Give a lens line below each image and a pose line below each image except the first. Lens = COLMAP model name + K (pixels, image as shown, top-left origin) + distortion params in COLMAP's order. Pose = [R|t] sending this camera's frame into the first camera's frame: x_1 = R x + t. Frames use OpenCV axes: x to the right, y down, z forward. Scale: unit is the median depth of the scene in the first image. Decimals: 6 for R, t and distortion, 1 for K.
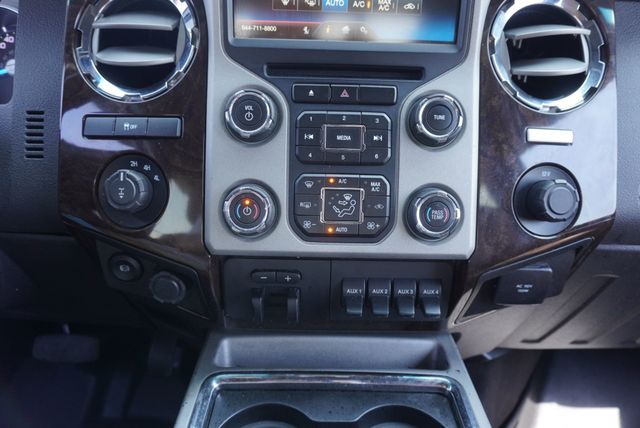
lens RADIAL K [[434.1, 0, 317.0], [0, 434.1, 212.8], [0, 0, 1]] dist [-0.048788, 0.032951]
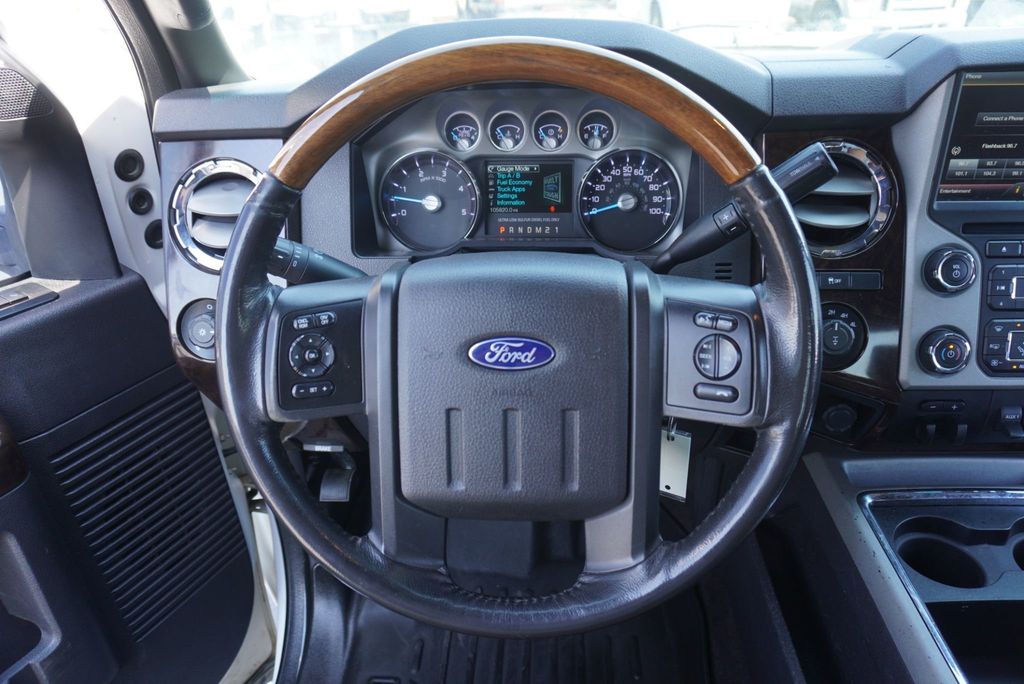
lens RADIAL K [[694.6, 0, 515.8], [0, 694.6, 345.8], [0, 0, 1]] dist [-0.048788, 0.032951]
pose [[0.998472, -0.027538, -0.047905, -1.188077], [0.032444, 0.993959, 0.104847, -0.246497], [0.044728, -0.106241, 0.993334, -0.859806]]
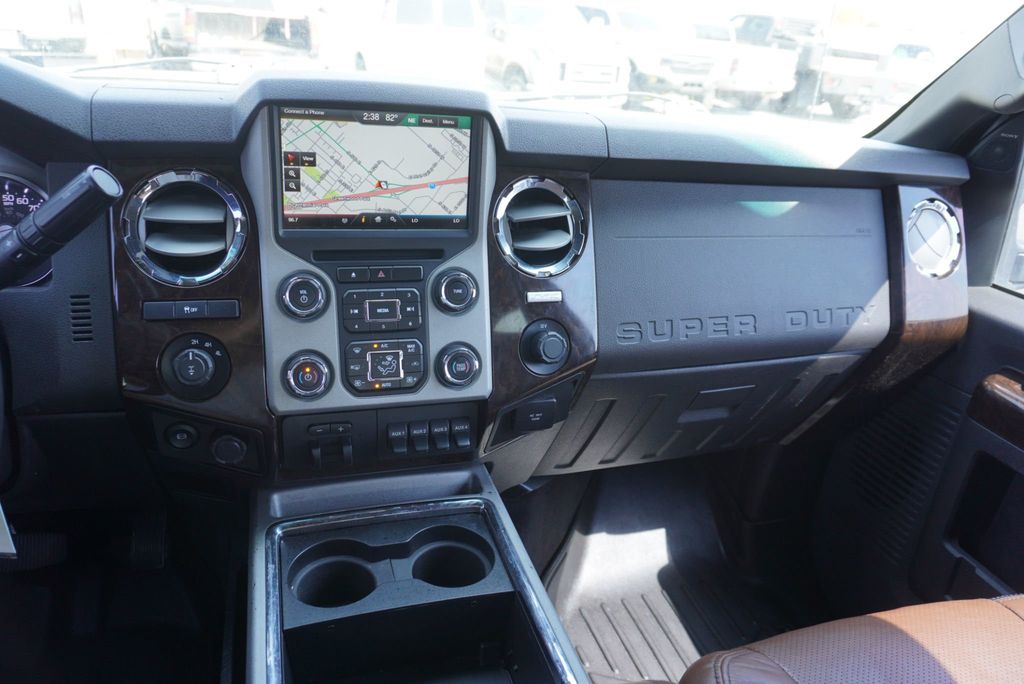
lens RADIAL K [[694.6, 0, 500.3], [0, 694.6, 350.9], [0, 0, 1]] dist [-0.048788, 0.032951]
pose [[0.954611, -0.075684, 0.288080, -0.188591], [0.060949, 0.996348, 0.059794, -0.150983], [-0.291554, -0.039522, 0.955738, -0.944280]]
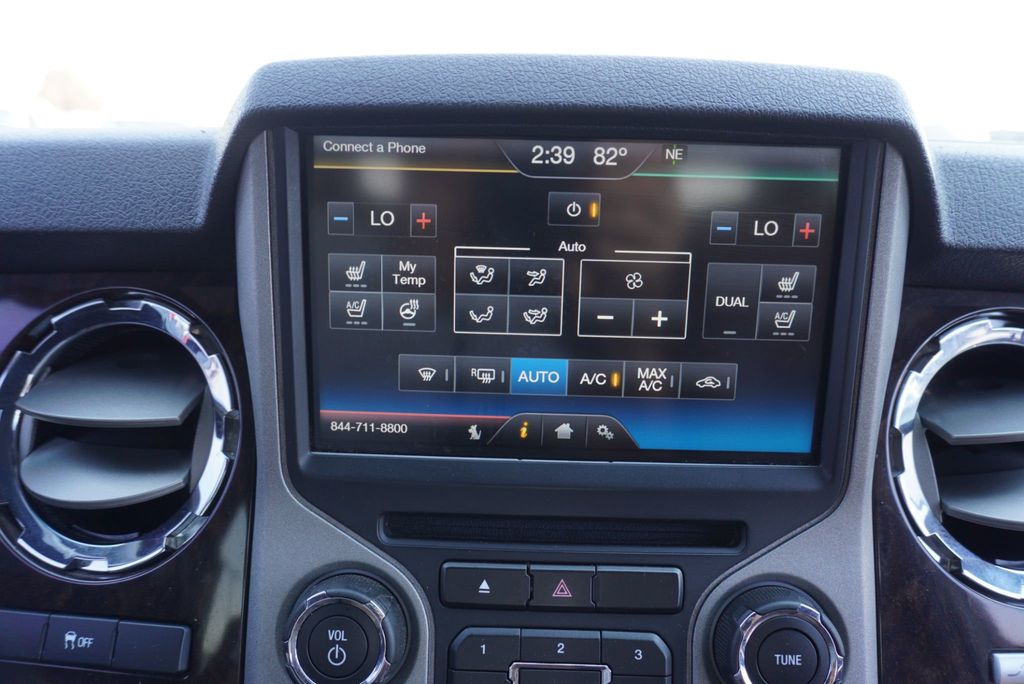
lens RADIAL K [[694.6, 0, 509.1], [0, 694.6, 338.6], [0, 0, 1]] dist [-0.048788, 0.032951]
pose [[0.999477, -0.001438, -0.032295, 0.033006], [-0.002674, 0.991909, -0.126923, -0.420148], [0.032216, 0.126943, 0.991387, 0.275665]]
